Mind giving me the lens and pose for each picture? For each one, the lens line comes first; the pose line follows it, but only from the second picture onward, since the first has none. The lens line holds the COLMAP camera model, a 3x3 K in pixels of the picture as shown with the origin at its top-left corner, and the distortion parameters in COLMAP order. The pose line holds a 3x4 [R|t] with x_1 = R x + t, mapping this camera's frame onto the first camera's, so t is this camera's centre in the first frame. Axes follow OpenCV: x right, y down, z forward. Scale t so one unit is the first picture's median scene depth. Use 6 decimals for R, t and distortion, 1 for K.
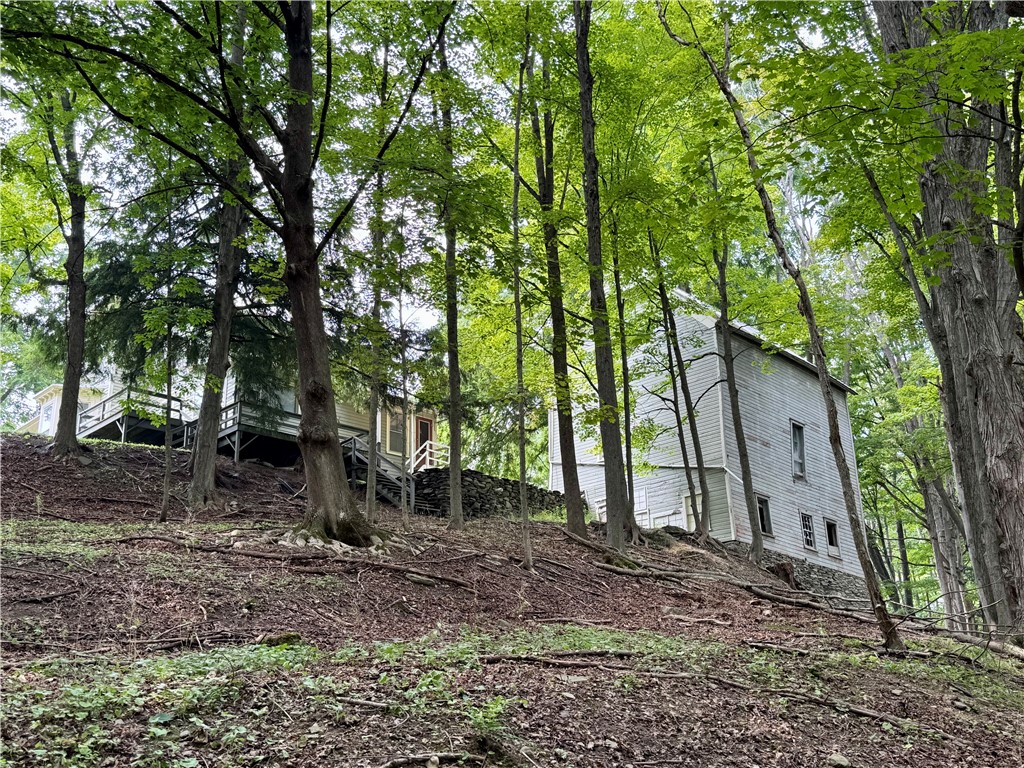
lens RADIAL K [[1125.3, 0, 511.7], [0, 1125.3, 380.5], [0, 0, 1]] dist [0.090009, 0.000000]
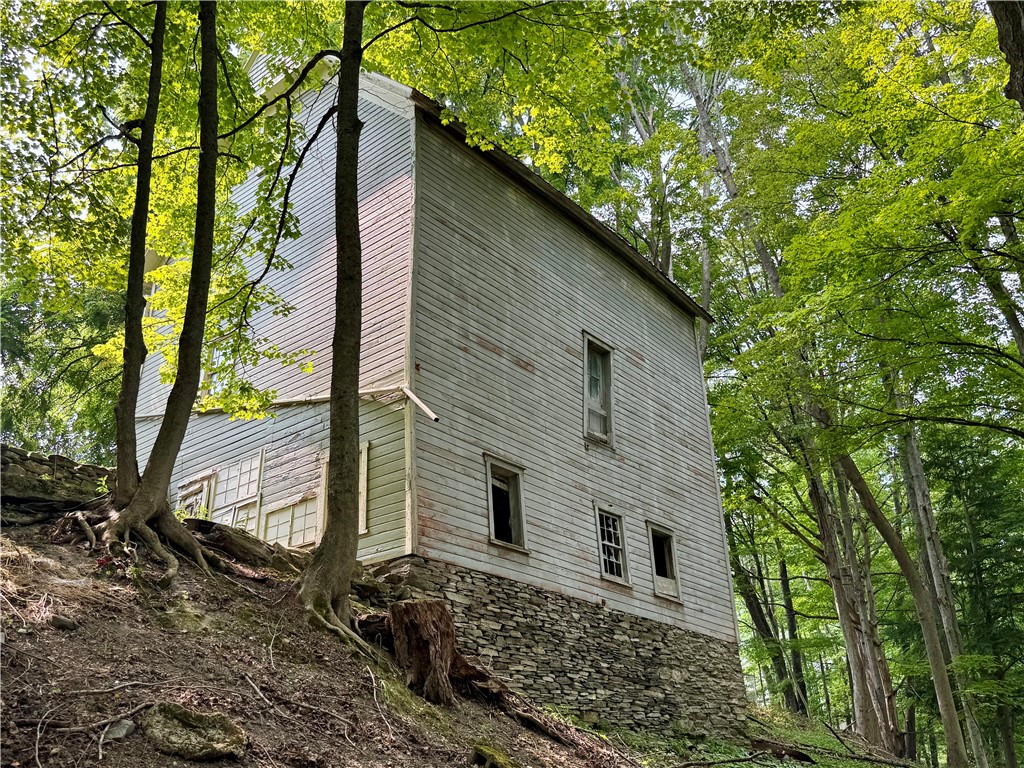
lens RADIAL K [[966.3, 0, 513.6], [0, 966.3, 387.3], [0, 0, 1]] dist [0.121464, 0.000000]
pose [[0.997803, 0.012145, 0.065133, 0.184898], [-0.007339, 0.997266, -0.073533, 0.092811], [-0.065848, 0.072893, 0.995164, 0.558425]]
